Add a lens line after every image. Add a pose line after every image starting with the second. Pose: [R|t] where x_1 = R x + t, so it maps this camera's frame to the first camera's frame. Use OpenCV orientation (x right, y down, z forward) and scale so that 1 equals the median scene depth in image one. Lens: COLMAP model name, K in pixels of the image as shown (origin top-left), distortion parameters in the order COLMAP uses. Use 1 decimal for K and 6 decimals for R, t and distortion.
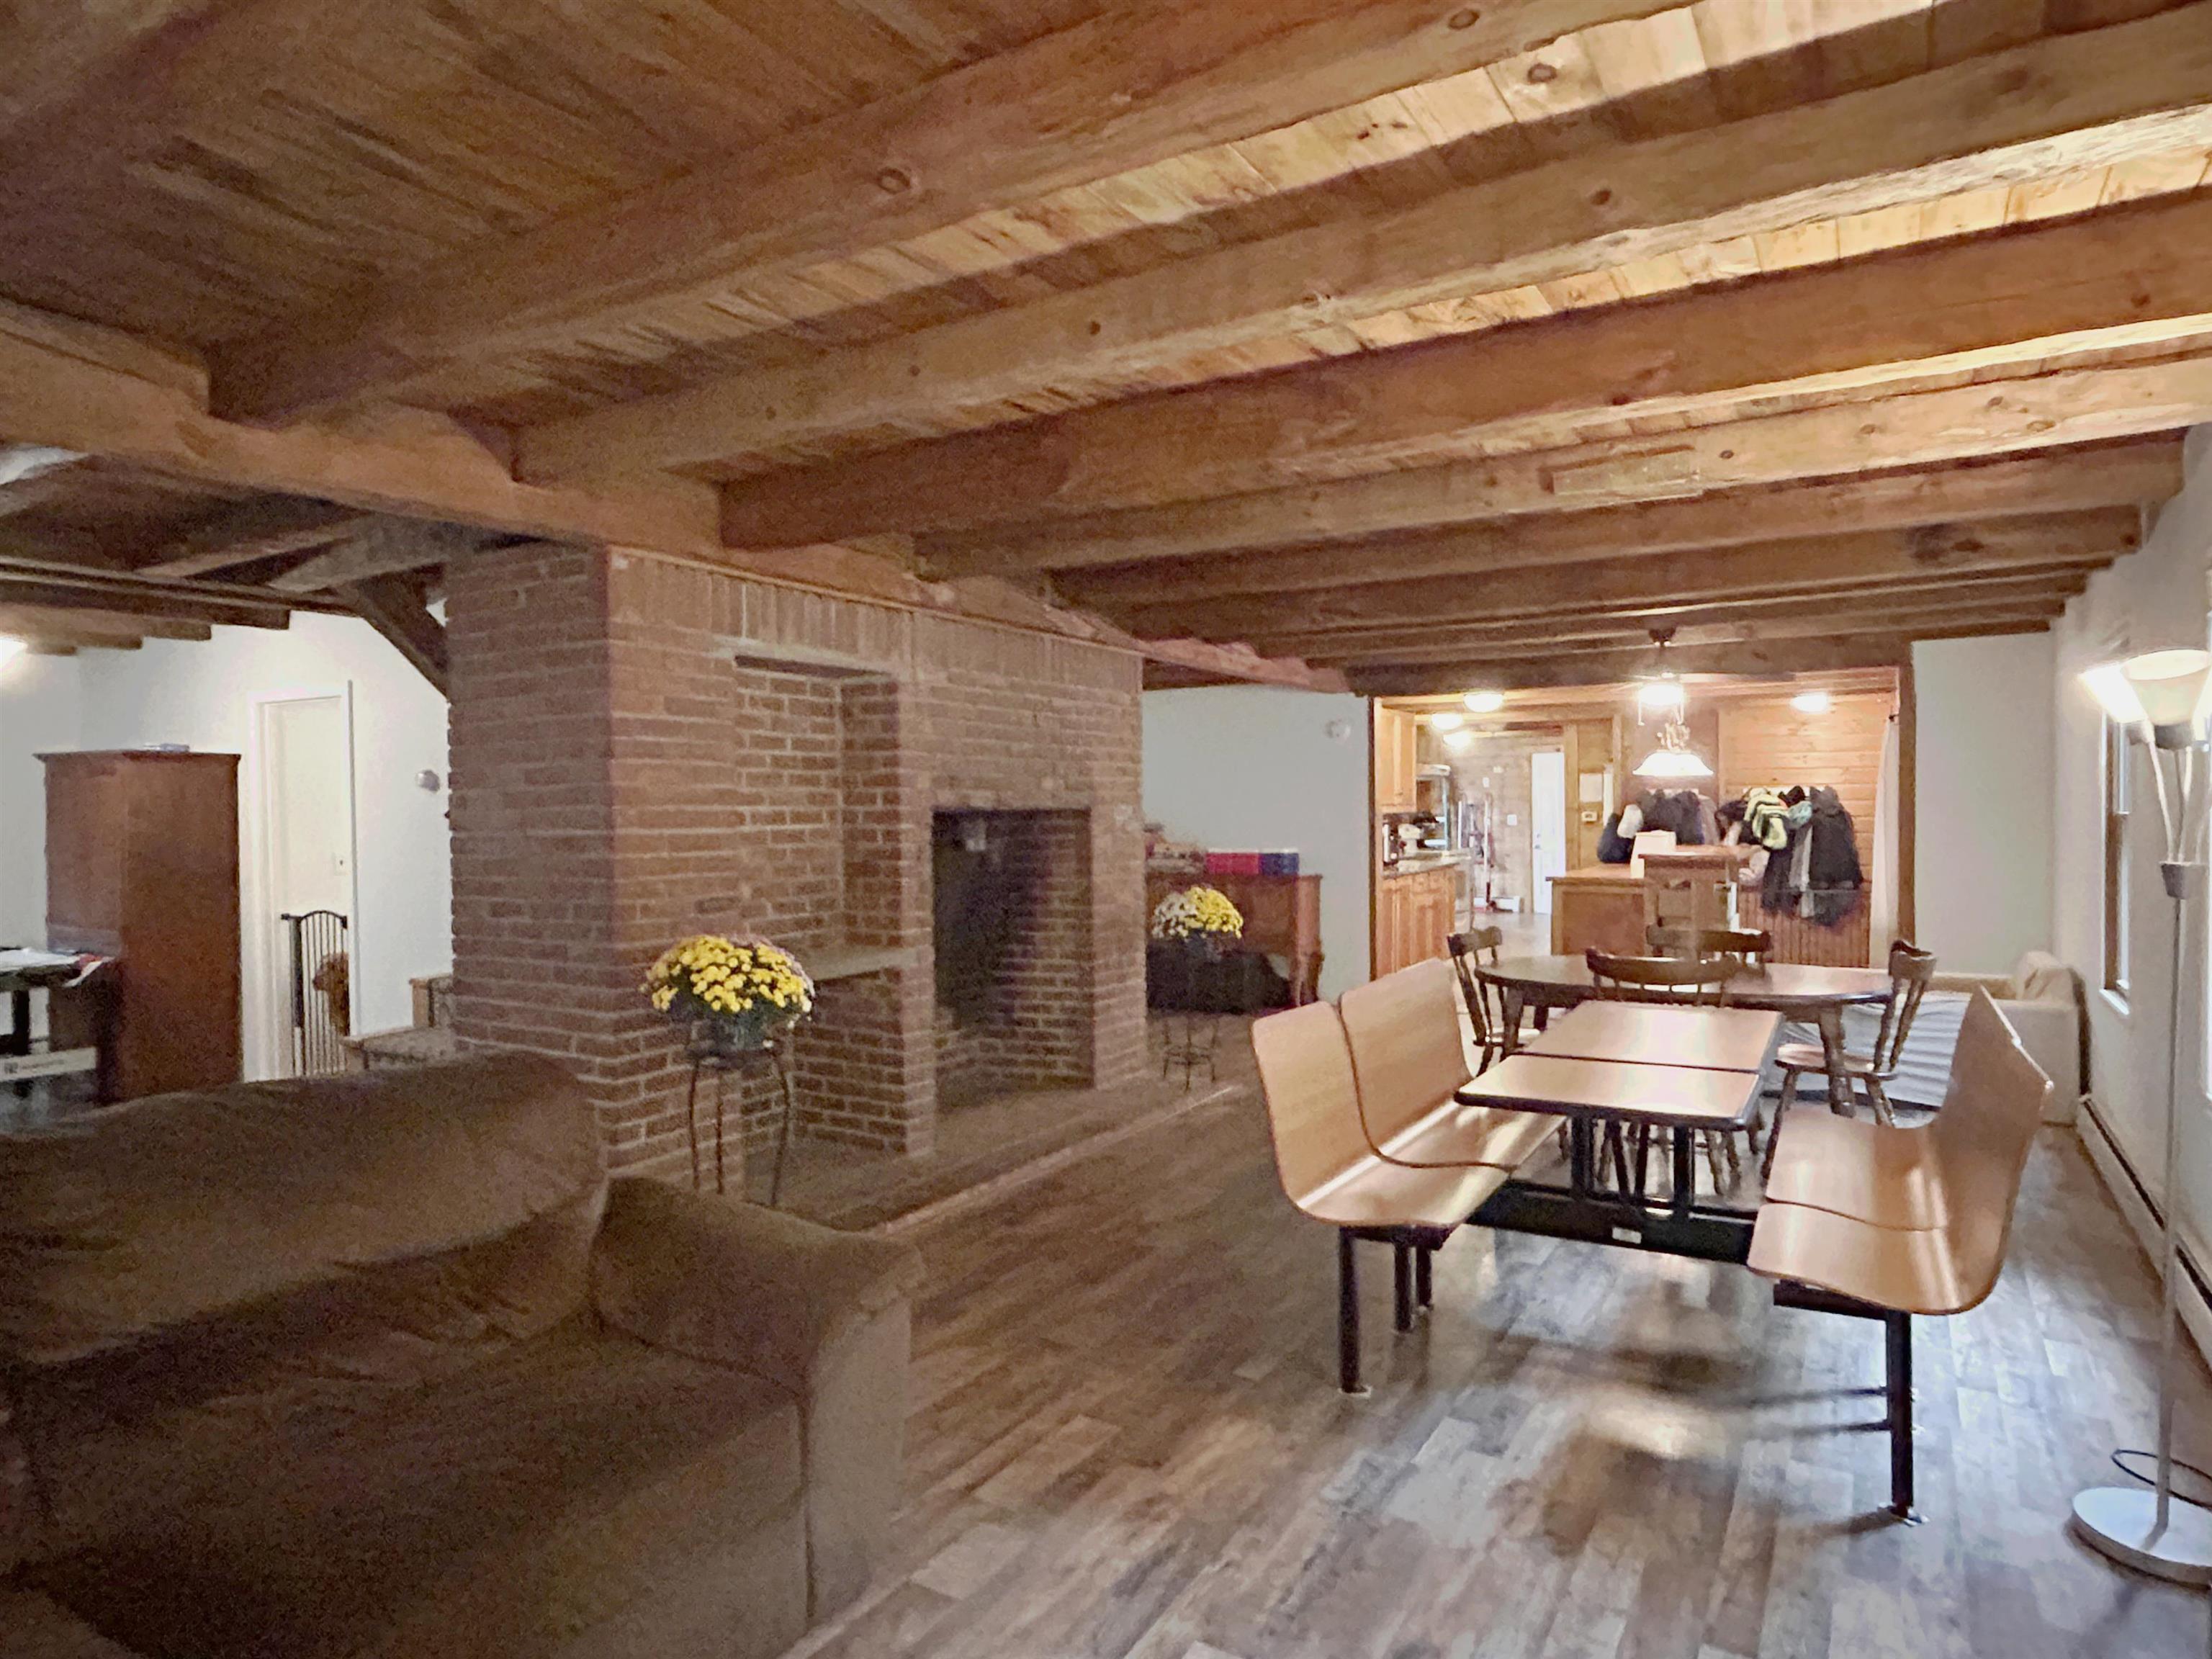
lens RADIAL K [[1301.5, 0, 1085.3], [0, 1301.5, 835.5], [0, 0, 1]] dist [0.003261, -0.006851]
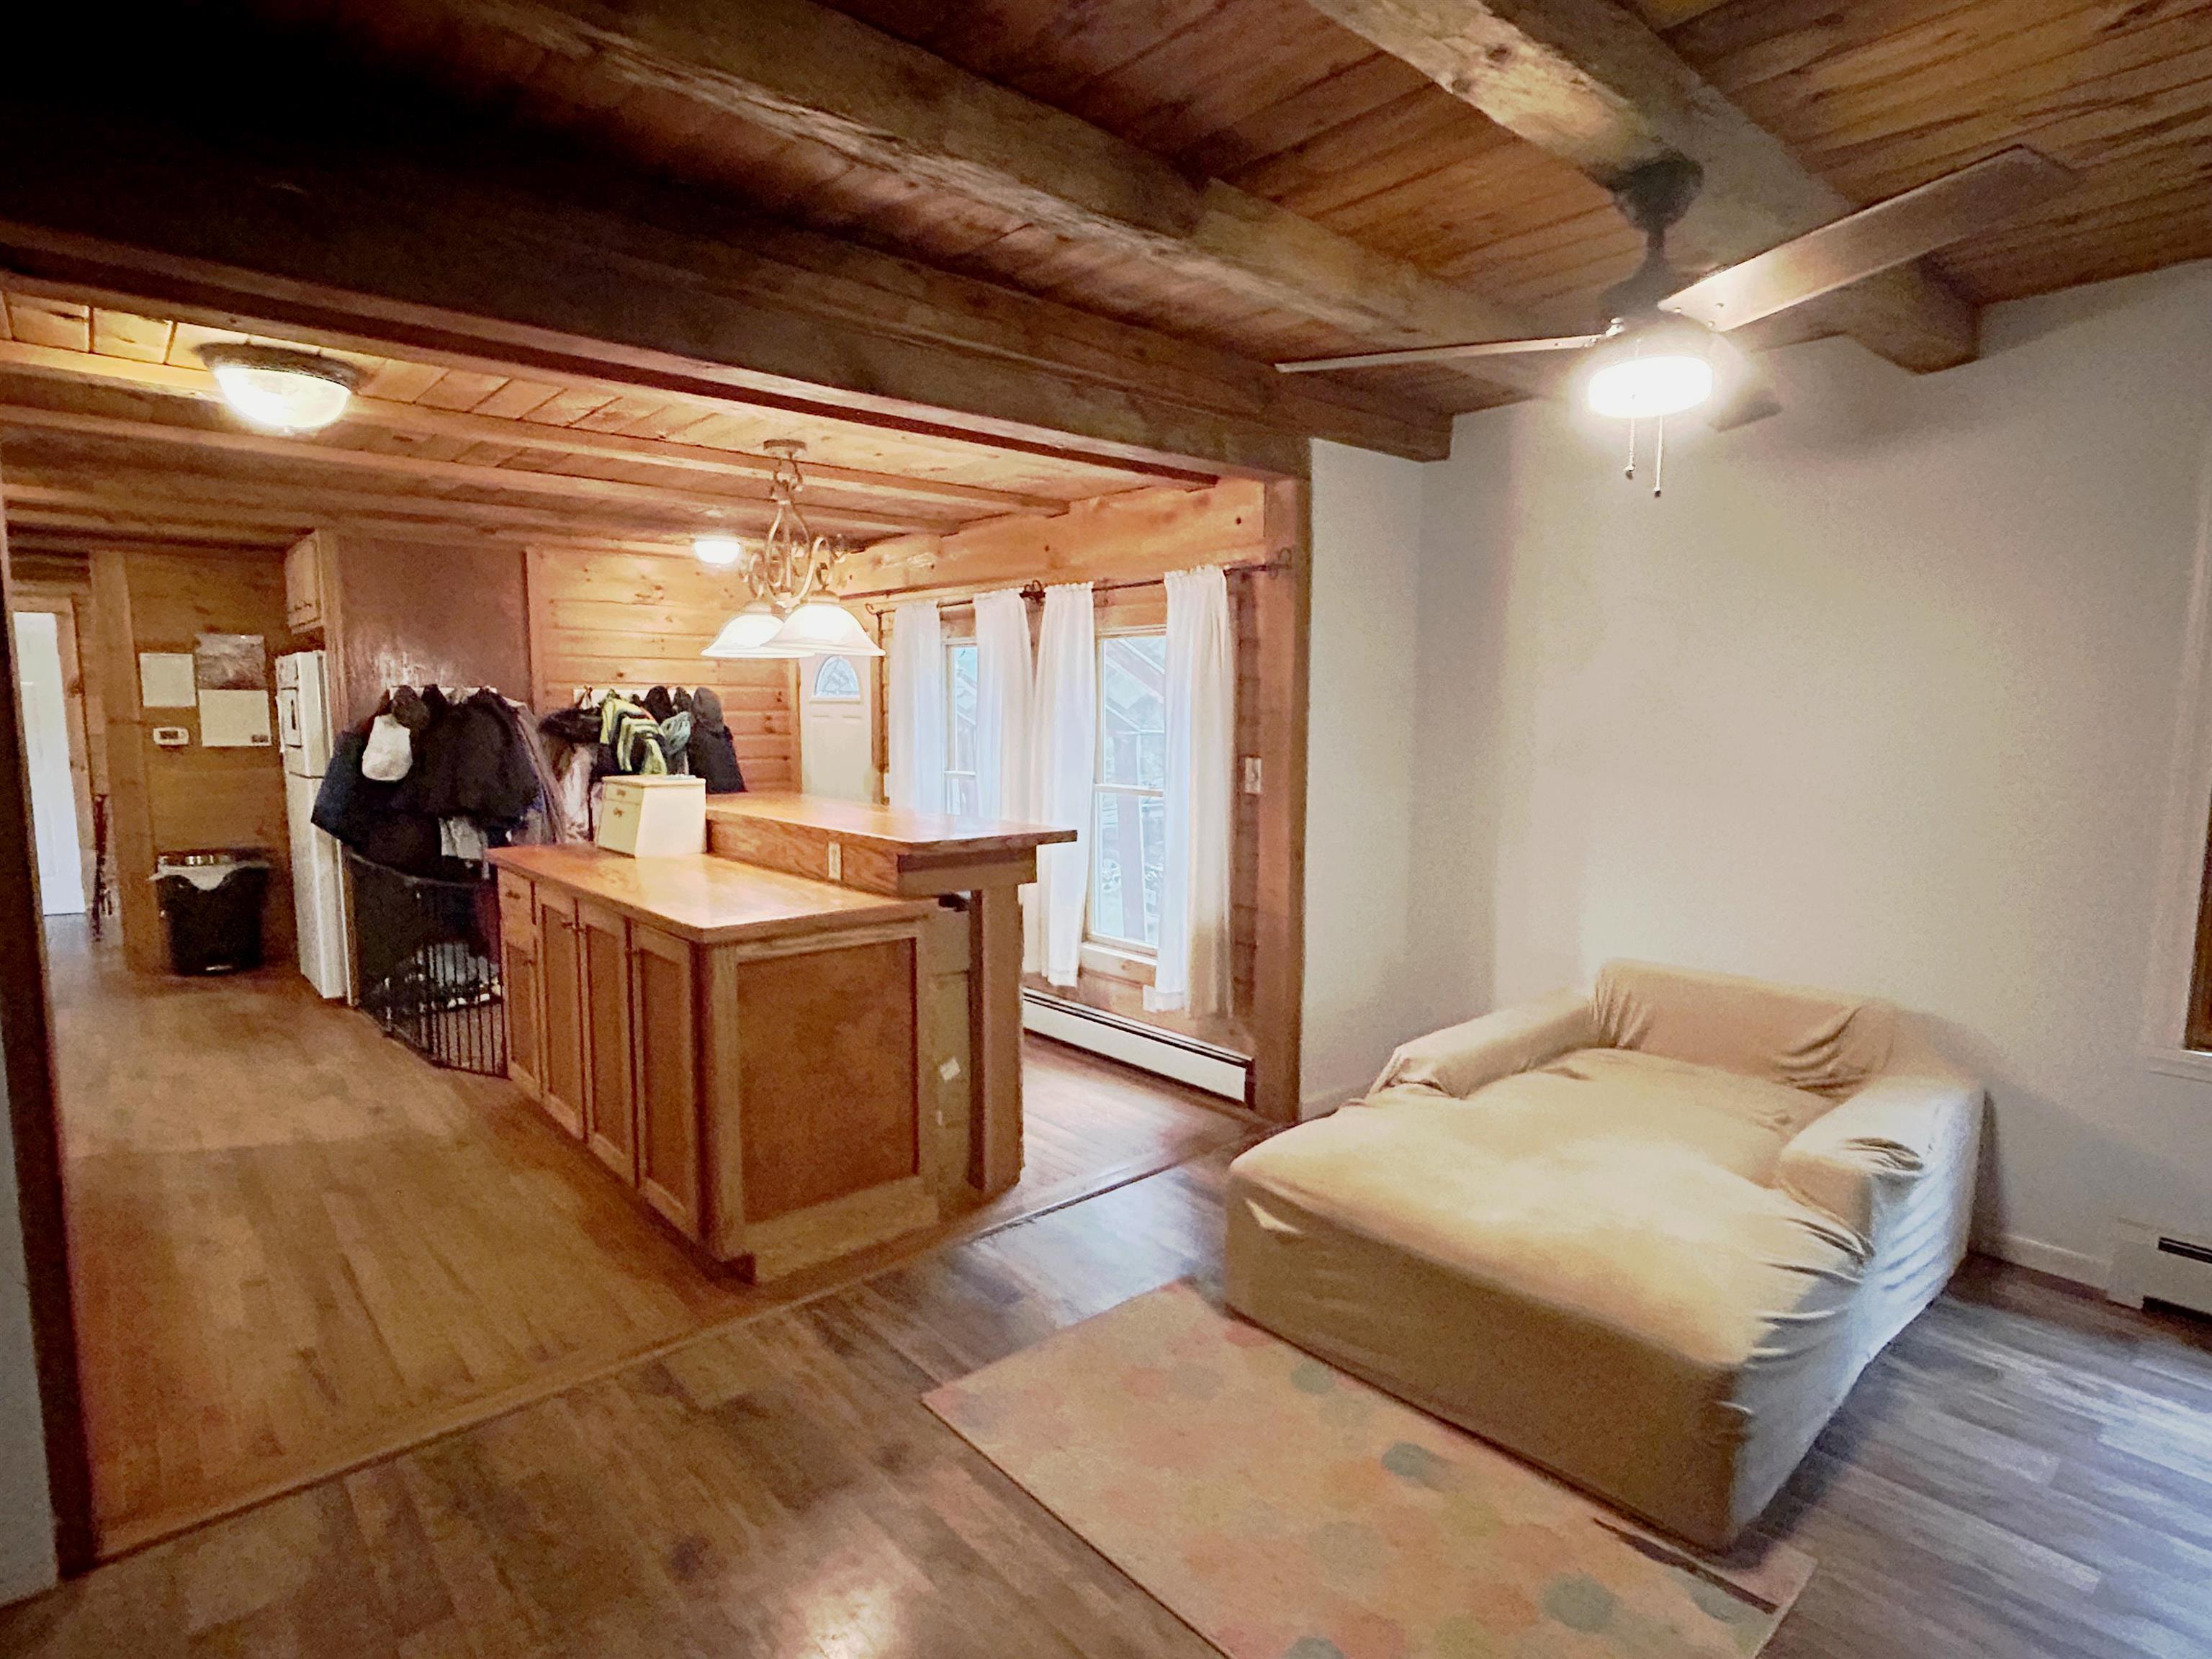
lens RADIAL K [[1154.5, 0, 1107.2], [0, 1154.5, 836.7], [0, 0, 1]] dist [-0.005257, 0.000224]
pose [[0.289537, -0.098210, 0.952115, 0.175399], [0.015587, 0.995074, 0.097901, -0.040271], [-0.957040, -0.013505, 0.289641, 1.496556]]
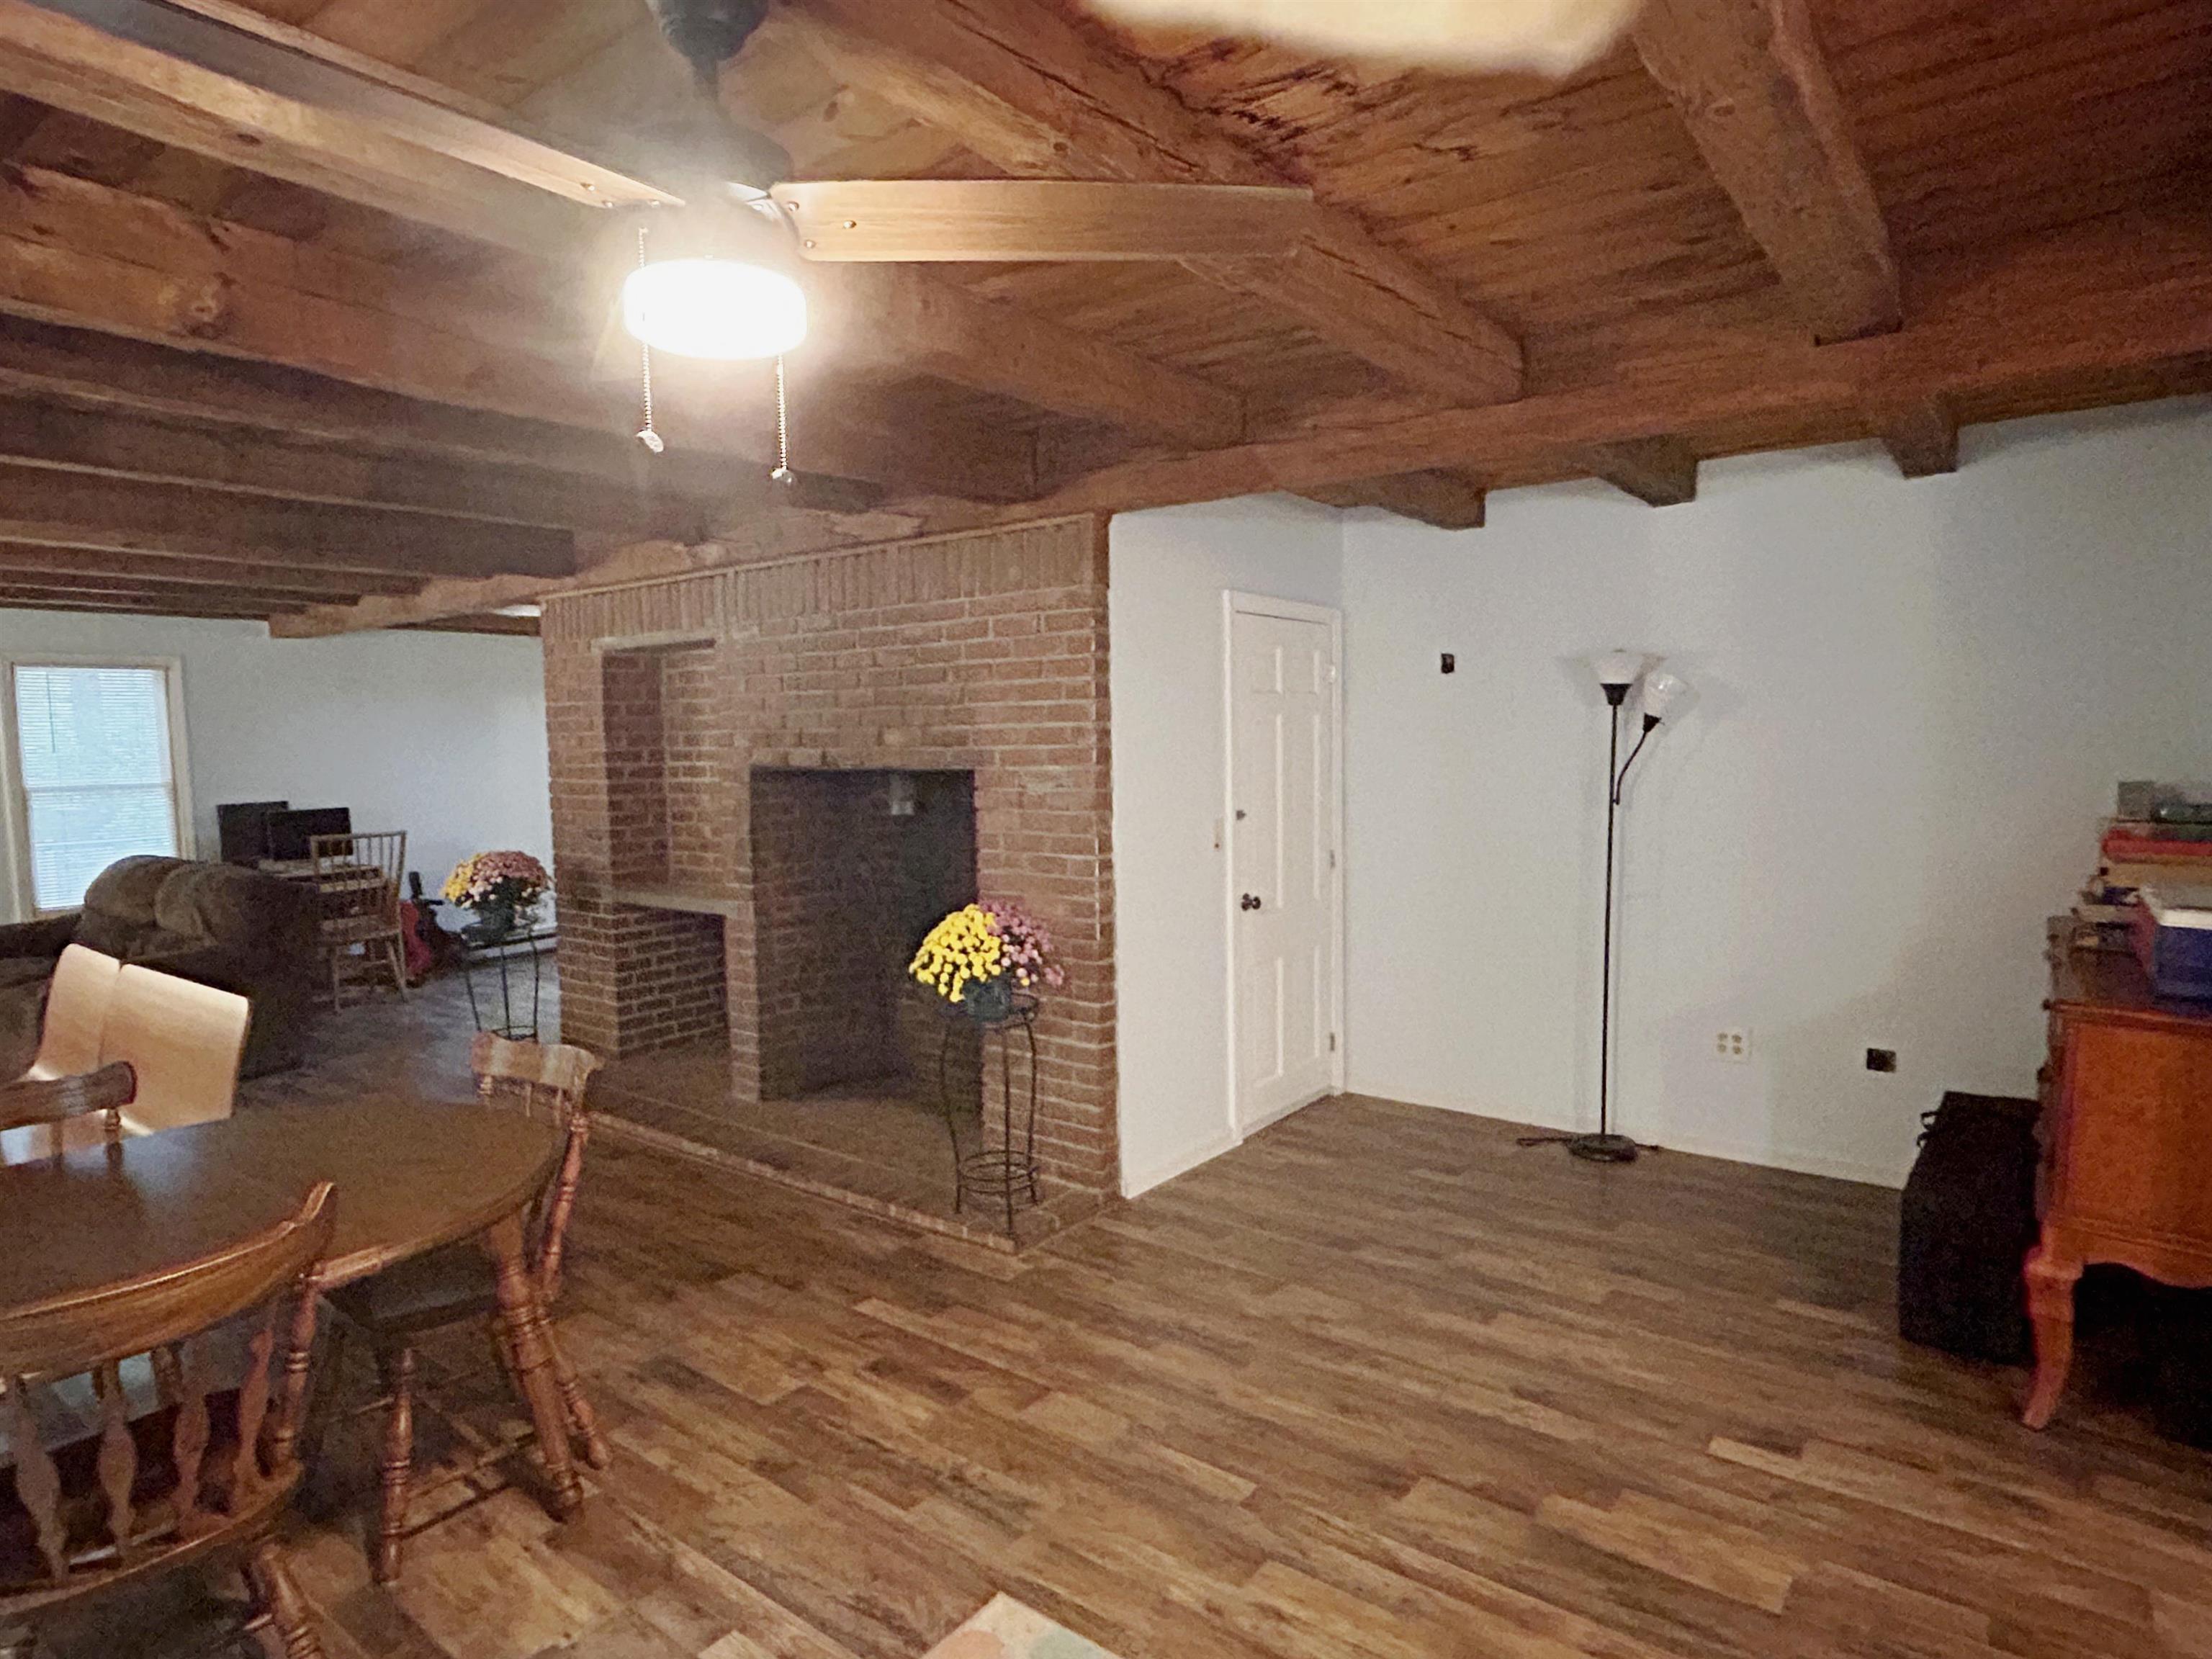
lens RADIAL K [[1221.4, 0, 1123.4], [0, 1221.4, 829.8], [0, 0, 1]] dist [-0.006363, -0.000637]
pose [[-0.088921, 0.088732, -0.992078, 0.901916], [-0.004272, 0.995981, 0.089464, -0.066512], [0.996030, 0.012194, -0.088184, 1.568401]]
